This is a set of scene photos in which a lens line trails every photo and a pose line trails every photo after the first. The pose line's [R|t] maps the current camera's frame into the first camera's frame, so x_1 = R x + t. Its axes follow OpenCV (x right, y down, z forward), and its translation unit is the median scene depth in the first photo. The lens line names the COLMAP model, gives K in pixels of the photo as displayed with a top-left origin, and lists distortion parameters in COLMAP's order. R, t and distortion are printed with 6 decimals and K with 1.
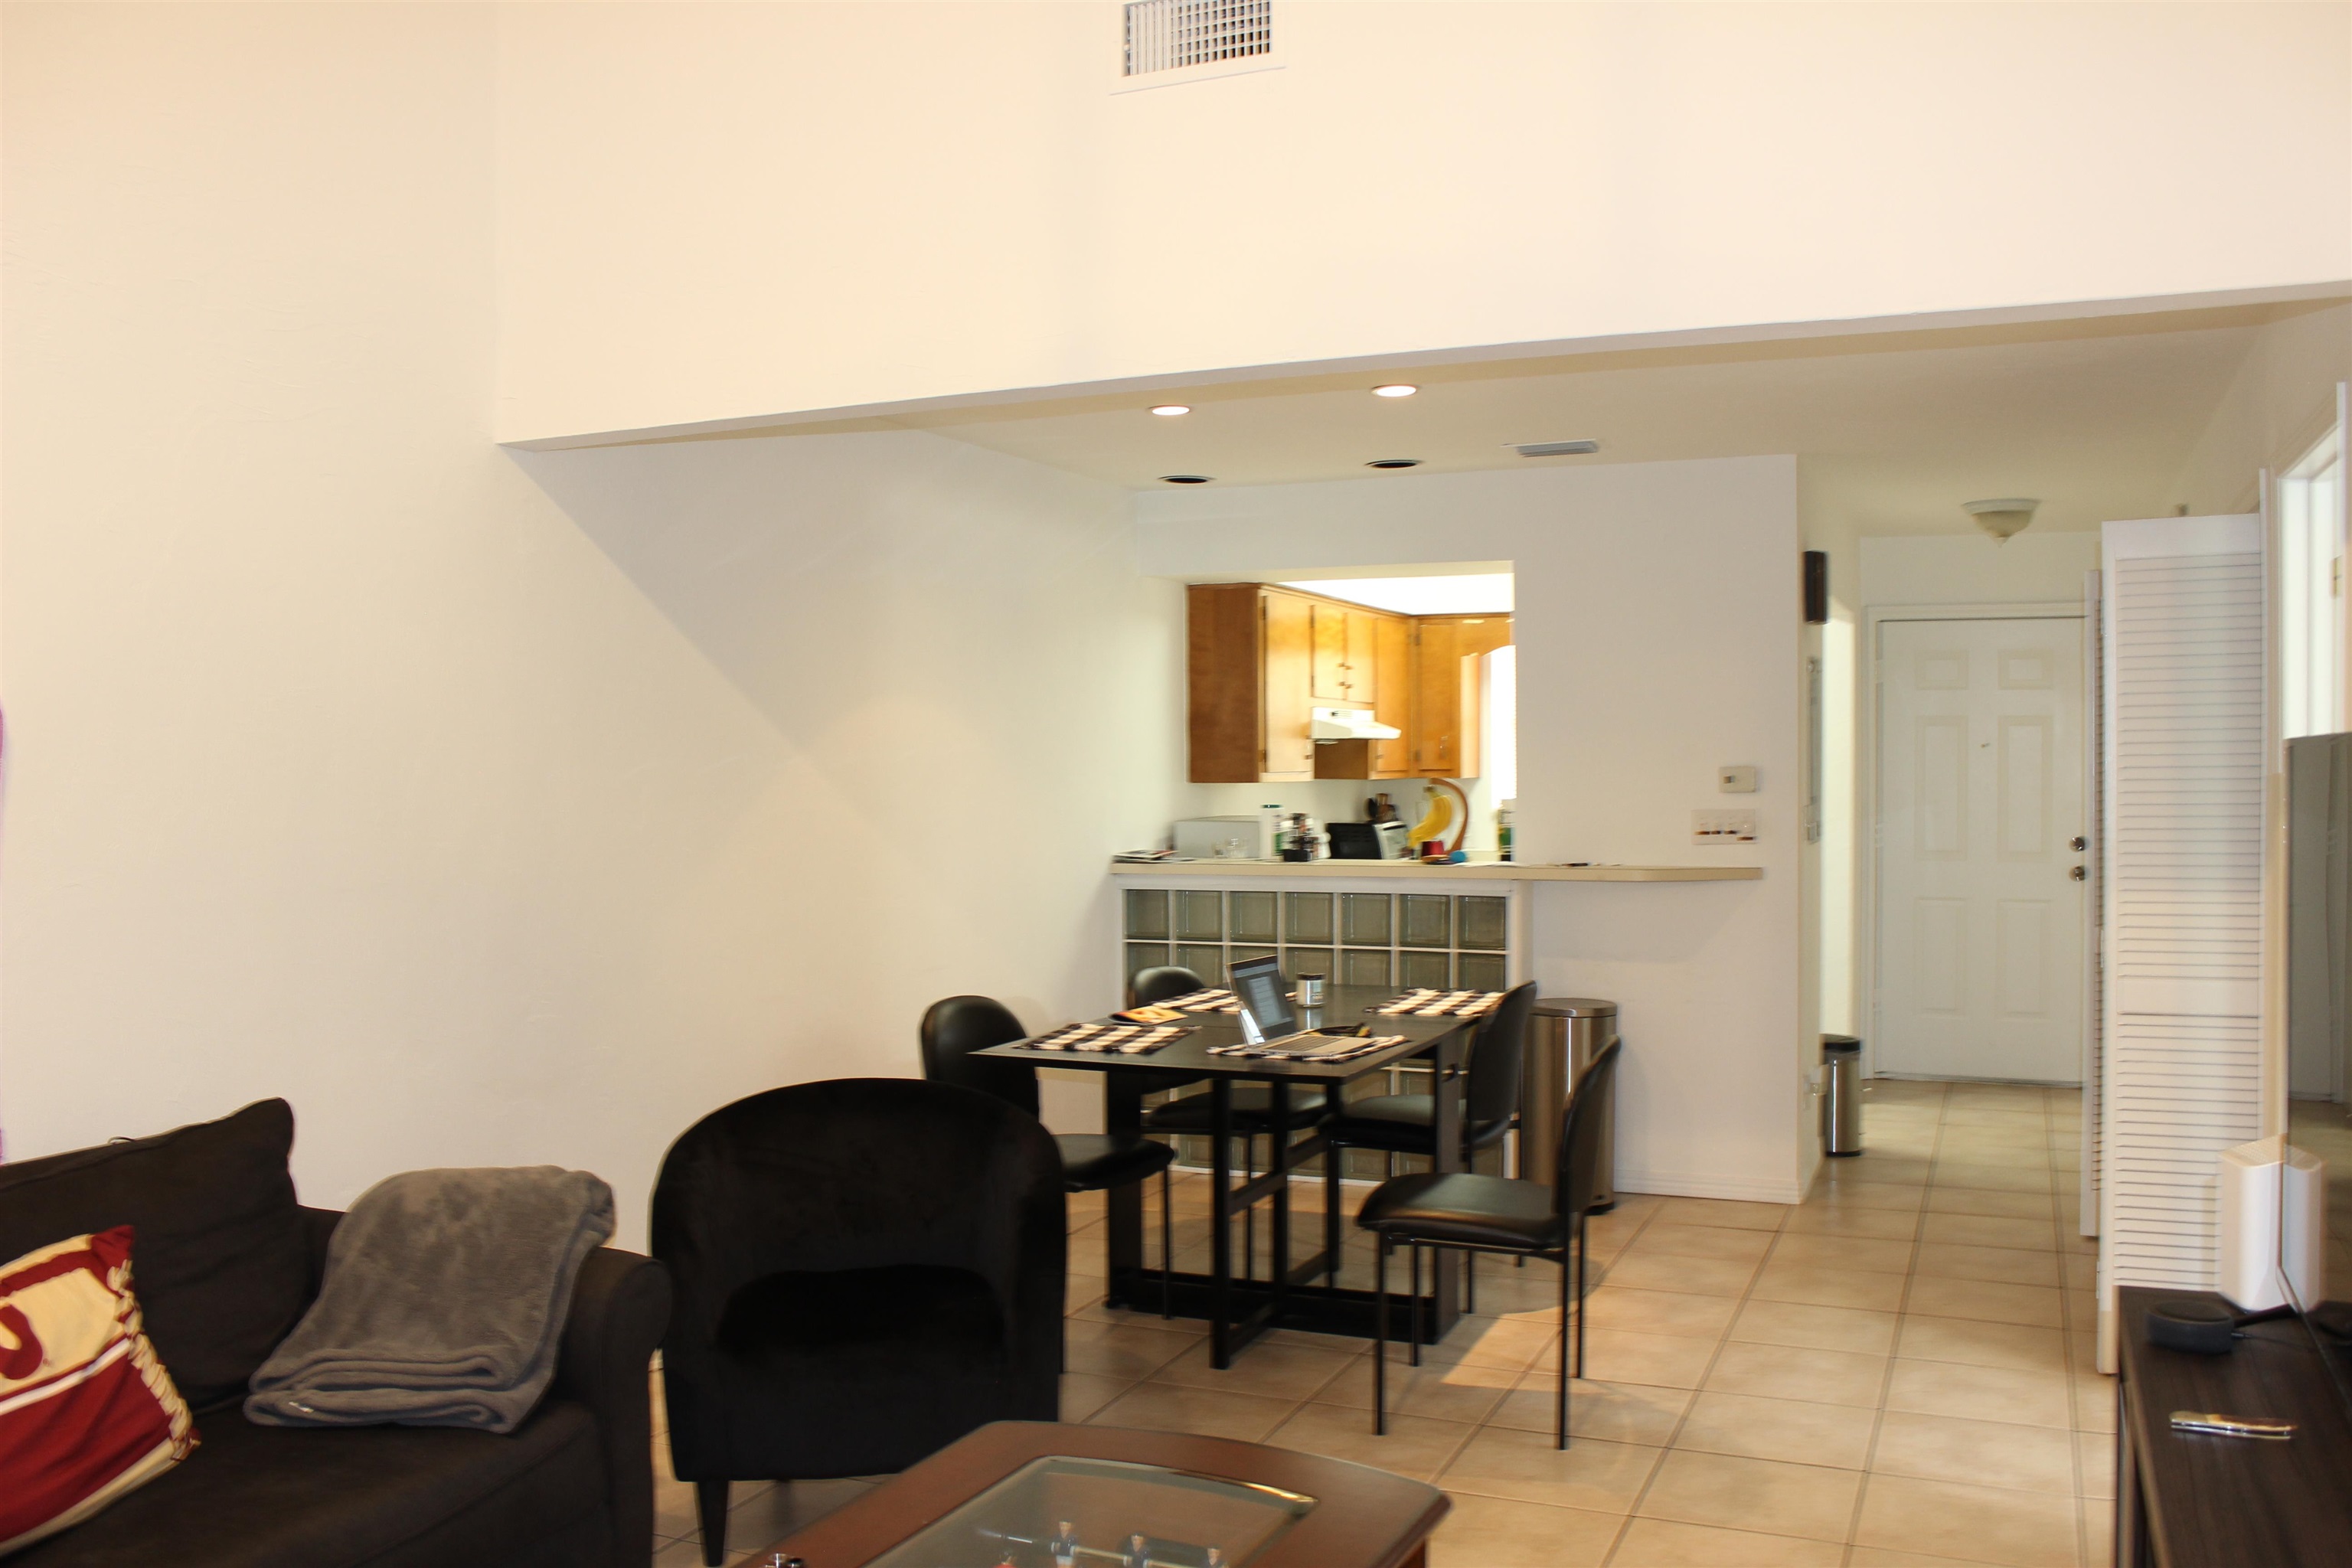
lens RADIAL K [[1895.3, 0, 1185.5], [0, 1895.3, 814.0], [0, 0, 1]] dist [-0.157169, 0.120771]
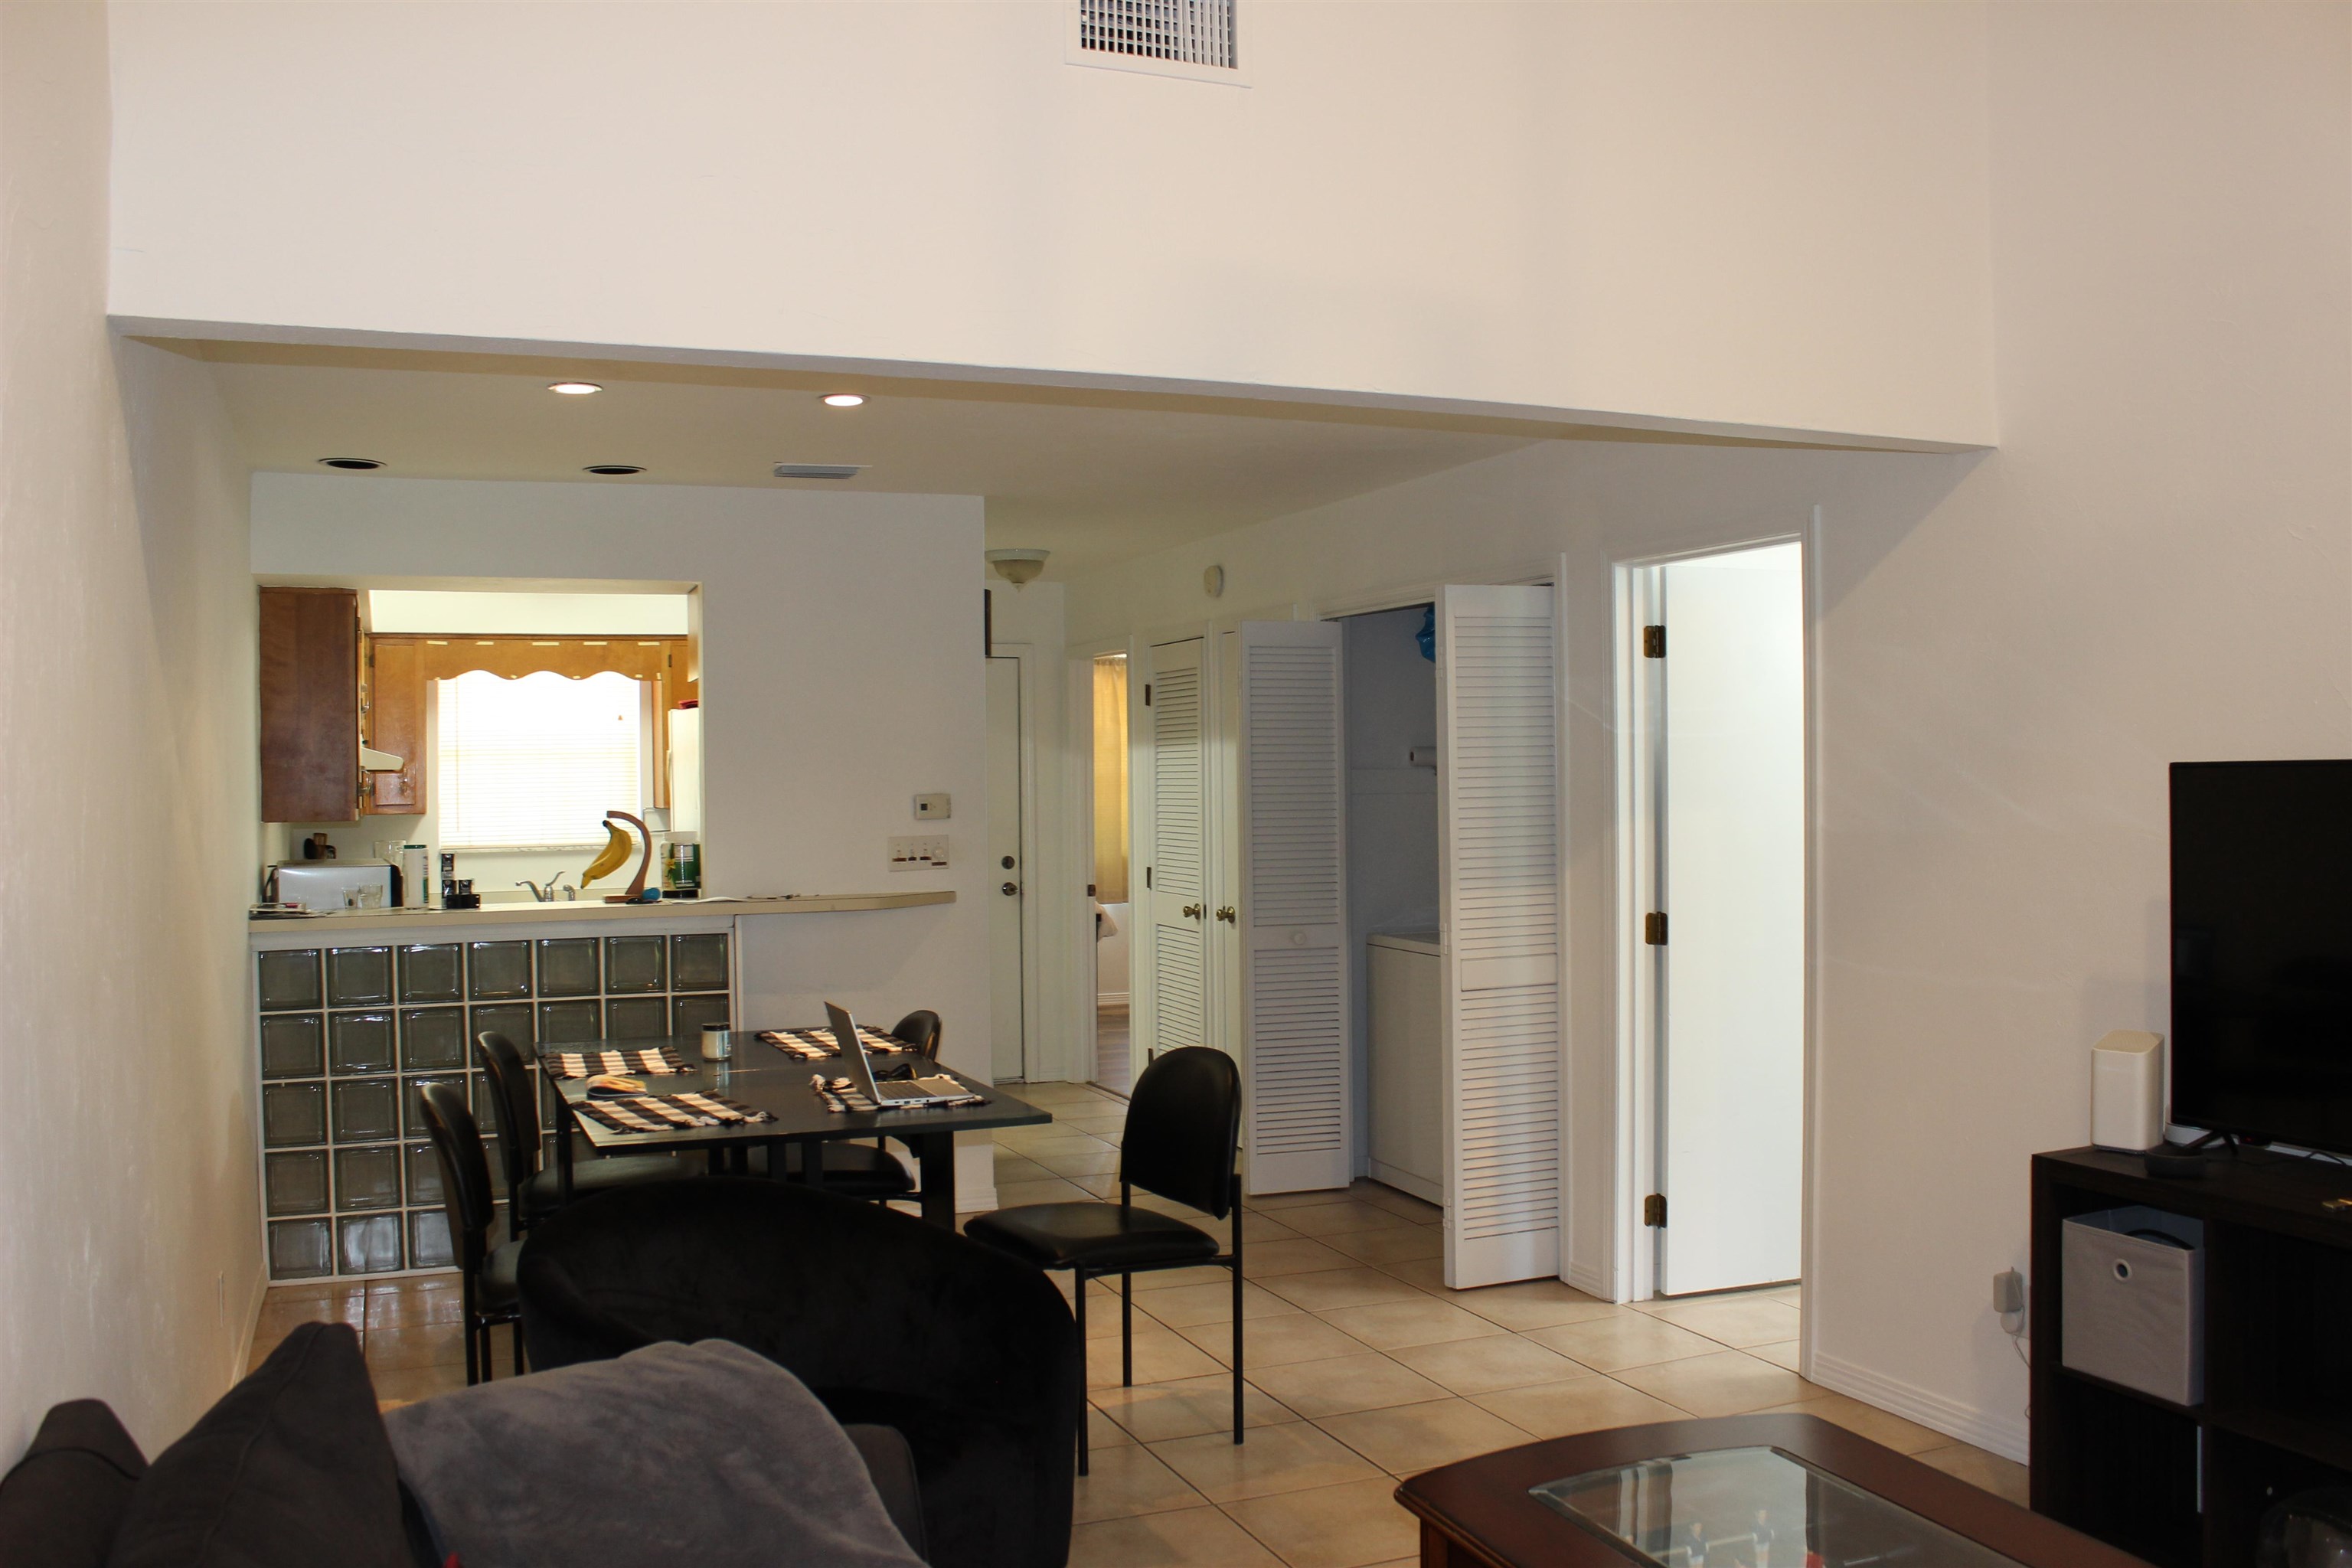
lens RADIAL K [[1895.3, 0, 1185.5], [0, 1895.3, 814.0], [0, 0, 1]] dist [-0.157169, 0.120771]
pose [[0.708990, -0.015934, 0.705038, -0.337521], [0.028885, 0.999562, -0.006457, -0.003653], [-0.704627, 0.024943, 0.709140, 0.163065]]
